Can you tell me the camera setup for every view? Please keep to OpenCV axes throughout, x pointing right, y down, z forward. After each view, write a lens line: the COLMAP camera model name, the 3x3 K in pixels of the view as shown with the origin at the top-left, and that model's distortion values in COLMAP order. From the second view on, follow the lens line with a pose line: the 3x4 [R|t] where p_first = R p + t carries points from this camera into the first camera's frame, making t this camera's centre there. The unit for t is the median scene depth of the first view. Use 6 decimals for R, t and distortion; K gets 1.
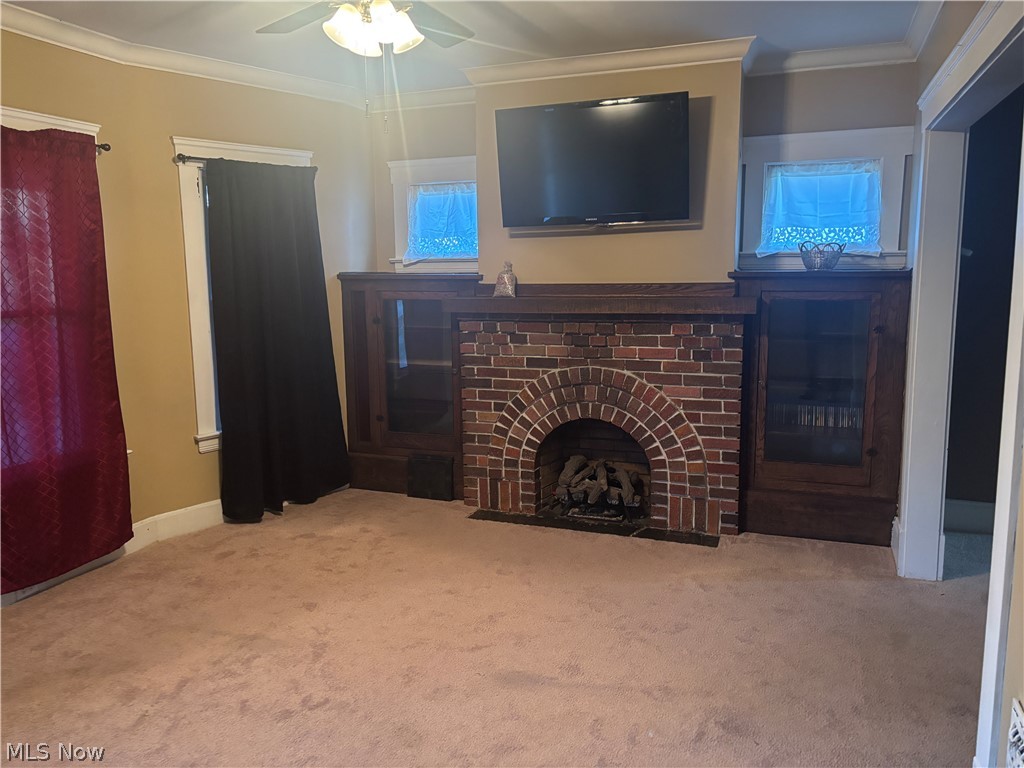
lens RADIAL K [[768.4, 0, 510.2], [0, 768.4, 365.7], [0, 0, 1]] dist [0.058632, -0.006149]
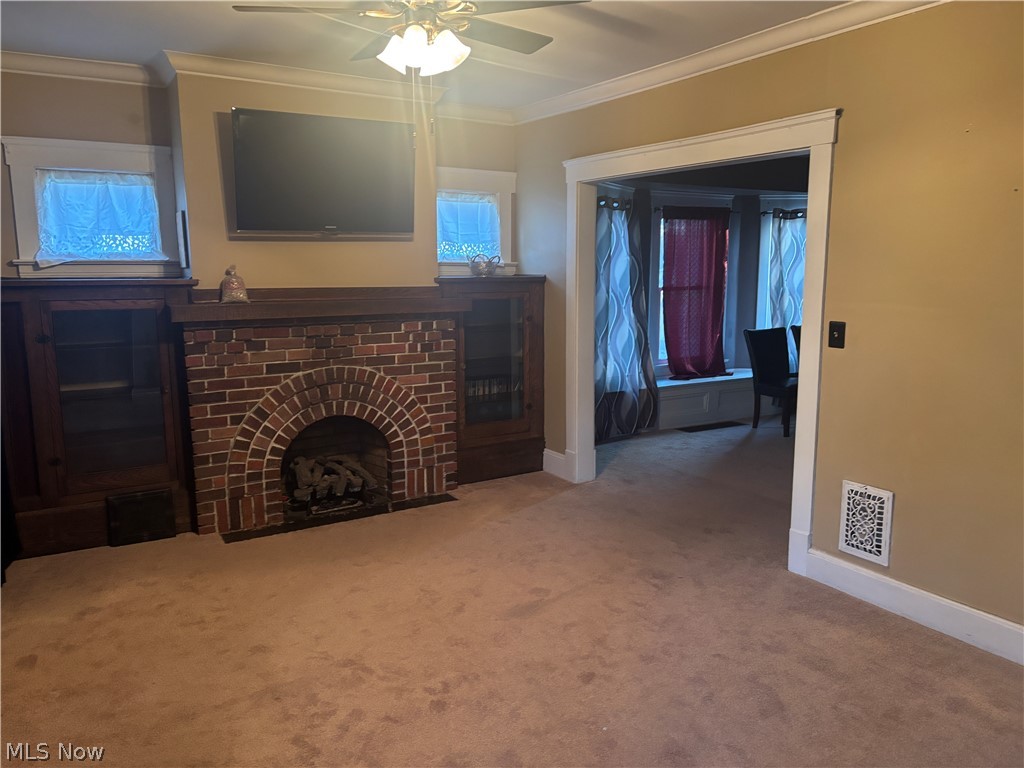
lens RADIAL K [[765.2, 0, 512.0], [0, 765.2, 384.0], [0, 0, 1]] dist [0.010060, -0.004824]
pose [[0.598969, -0.110082, 0.793170, -0.590096], [0.098516, 0.993112, 0.063435, -0.017793], [-0.794689, 0.040144, 0.605688, 0.171822]]
